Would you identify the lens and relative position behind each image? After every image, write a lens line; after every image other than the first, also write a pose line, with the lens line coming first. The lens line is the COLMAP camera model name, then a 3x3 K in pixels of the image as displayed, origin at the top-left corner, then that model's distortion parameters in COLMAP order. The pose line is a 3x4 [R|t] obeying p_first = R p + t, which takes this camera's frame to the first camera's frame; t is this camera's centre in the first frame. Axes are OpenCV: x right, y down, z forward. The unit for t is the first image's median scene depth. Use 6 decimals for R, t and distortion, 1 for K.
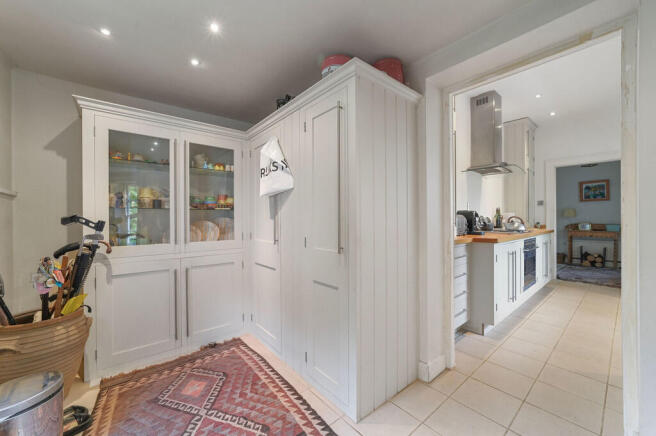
lens RADIAL K [[255.0, 0, 328.0], [0, 255.0, 218.0], [0, 0, 1]] dist [-0.026656, 0.010939]
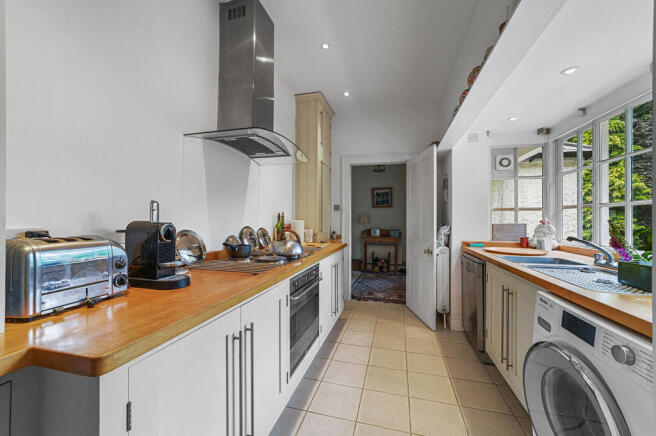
lens RADIAL K [[255.0, 0, 328.0], [0, 255.0, 218.0], [0, 0, 1]] dist [-0.026656, 0.010939]
pose [[0.817633, 0.006376, 0.575705, 0.344869], [-0.003989, 0.999977, -0.005409, -0.021689], [-0.575726, 0.002127, 0.817640, 0.339369]]
